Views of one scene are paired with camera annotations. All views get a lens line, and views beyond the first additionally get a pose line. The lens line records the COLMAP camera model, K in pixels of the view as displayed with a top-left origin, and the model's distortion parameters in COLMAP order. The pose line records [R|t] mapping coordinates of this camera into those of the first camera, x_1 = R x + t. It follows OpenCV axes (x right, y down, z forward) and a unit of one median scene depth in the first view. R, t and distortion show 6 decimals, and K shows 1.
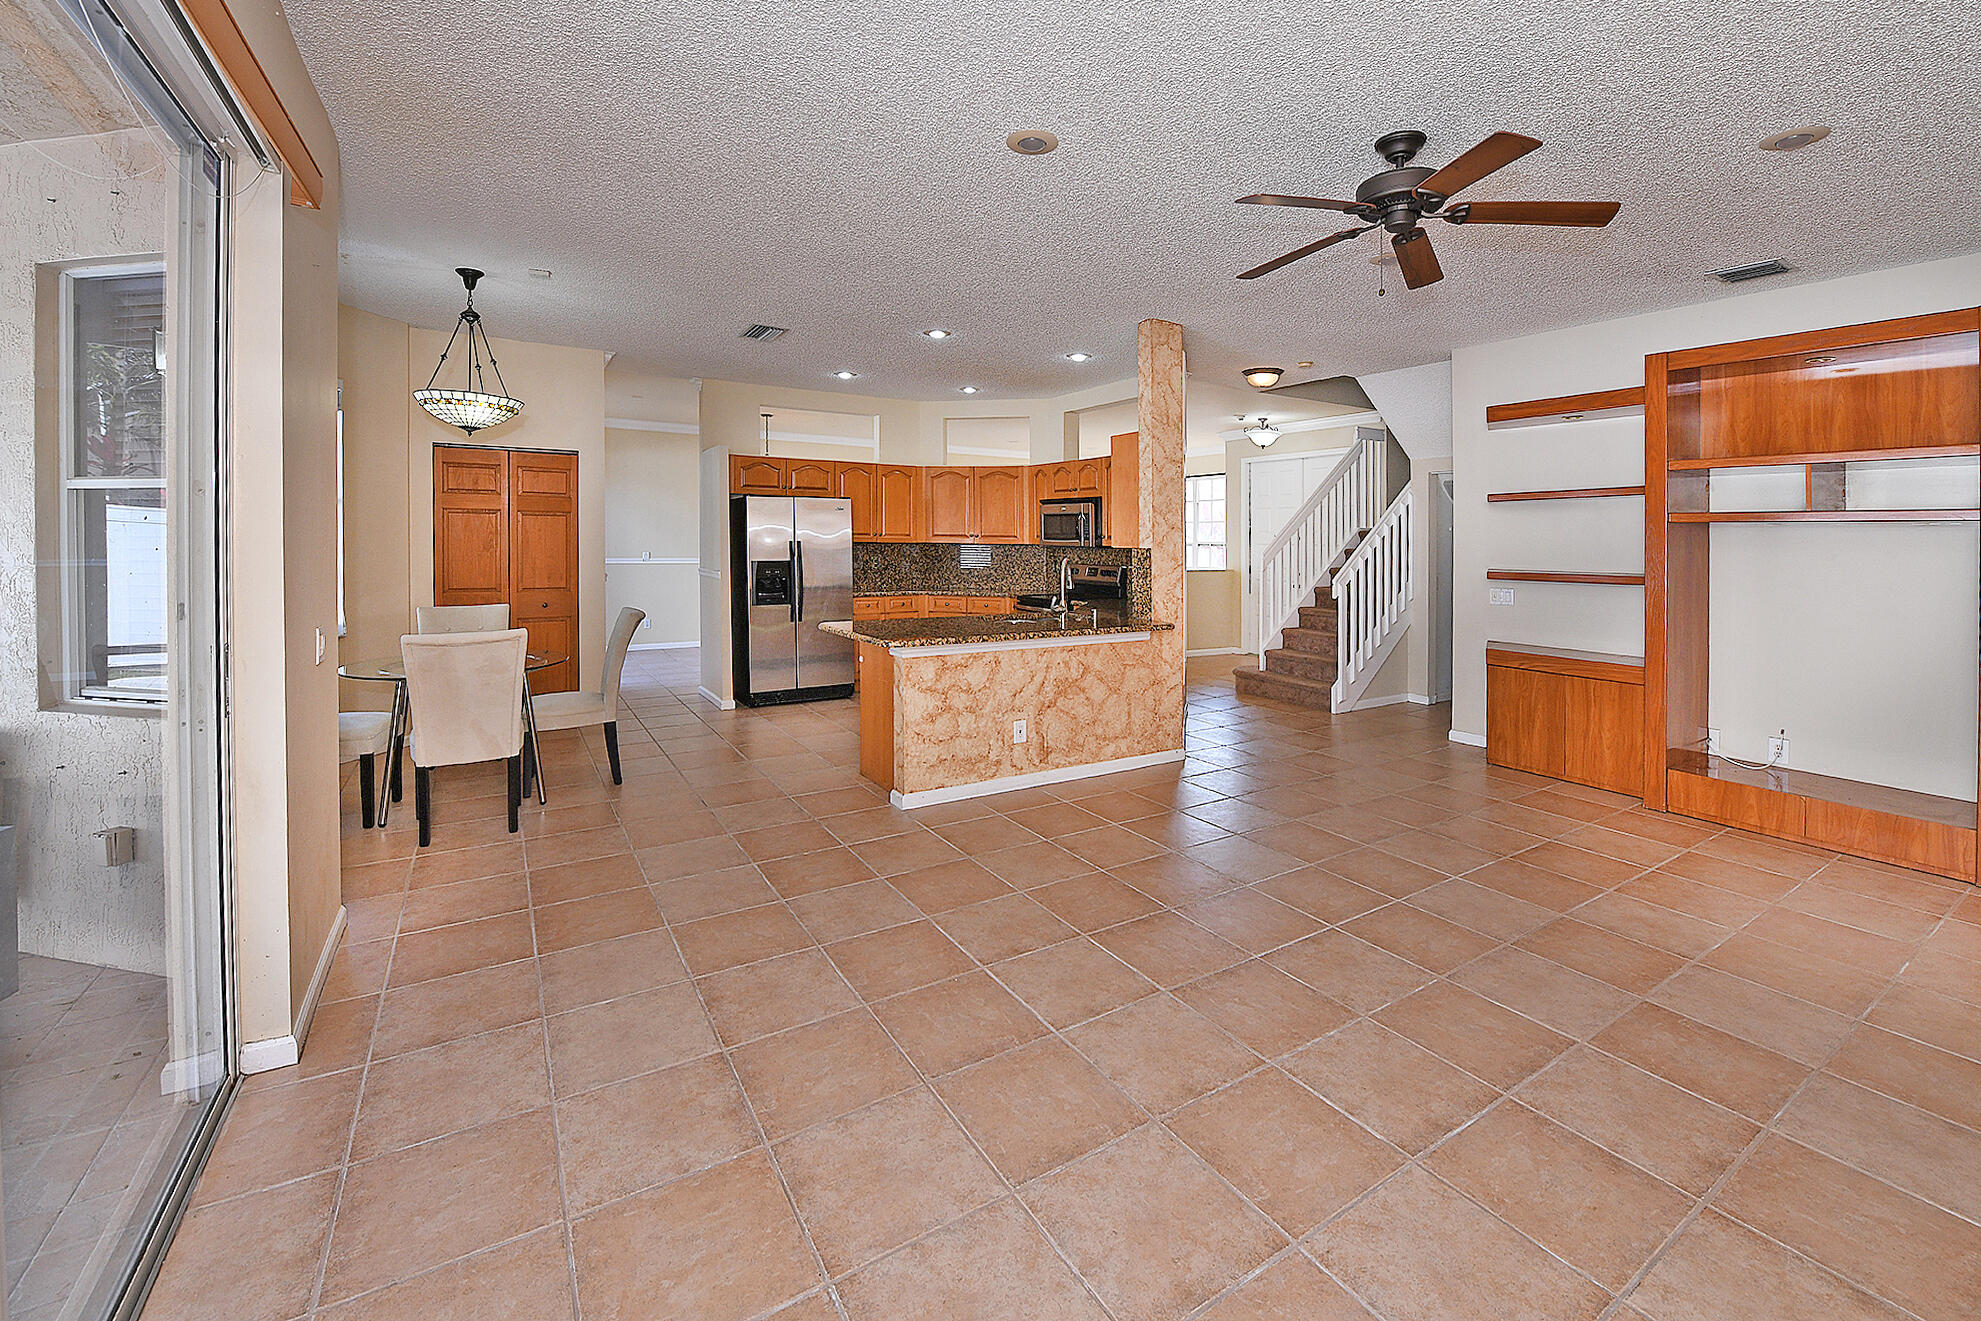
lens RADIAL K [[810.8, 0, 943.8], [0, 810.8, 563.2], [0, 0, 1]] dist [-0.011834, -0.002832]
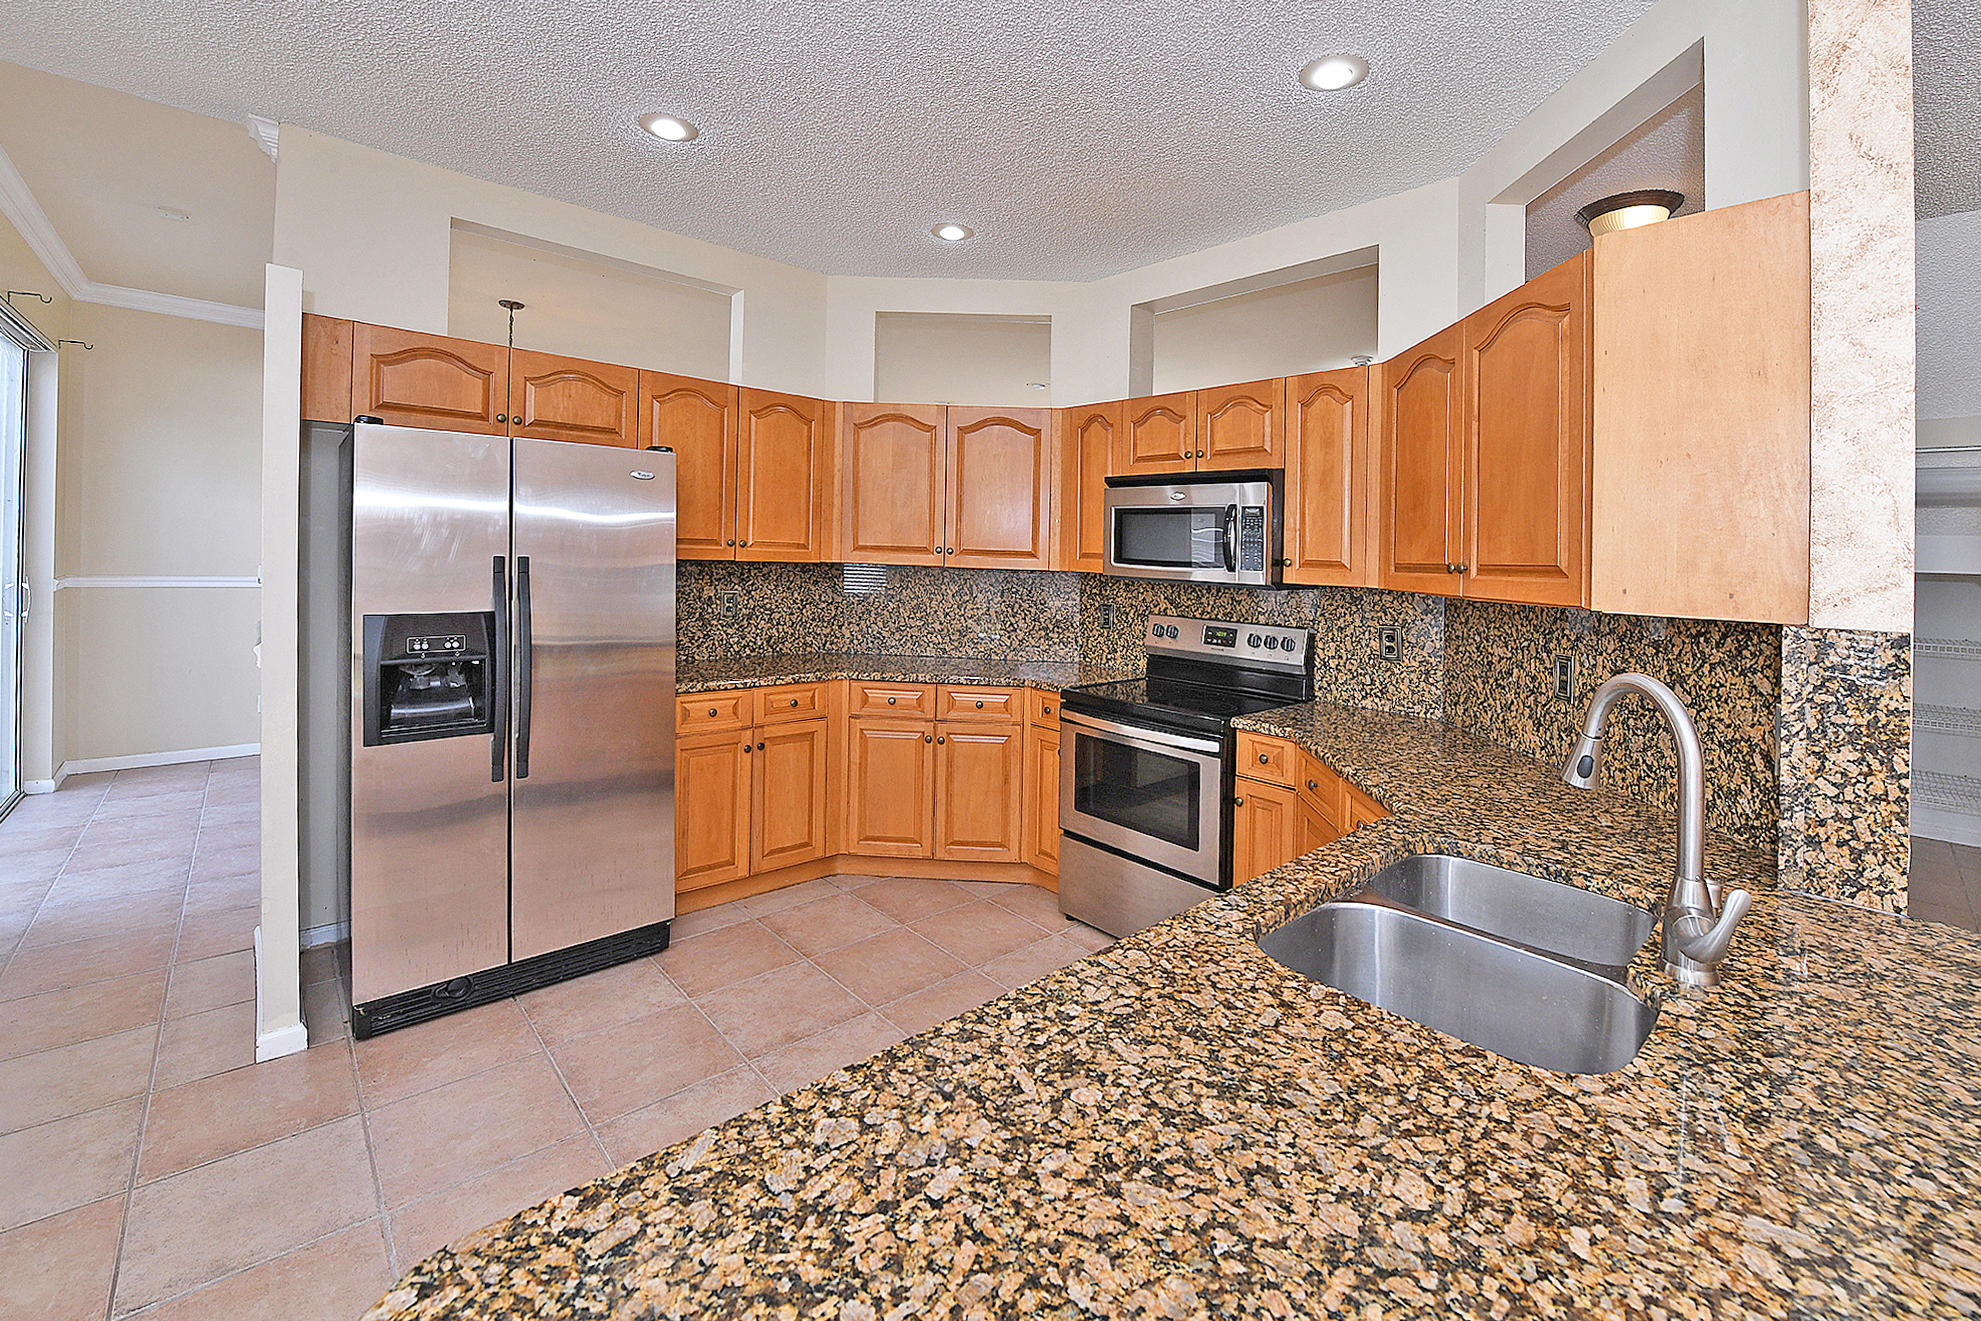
lens RADIAL K [[819.6, 0, 963.3], [0, 819.6, 582.1], [0, 0, 1]] dist [0.004316, 0.000431]
pose [[0.976512, 0.013507, 0.215039, -0.063739], [-0.016342, 0.999801, 0.011413, -0.023759], [-0.214843, -0.014659, 0.976539, 0.594807]]
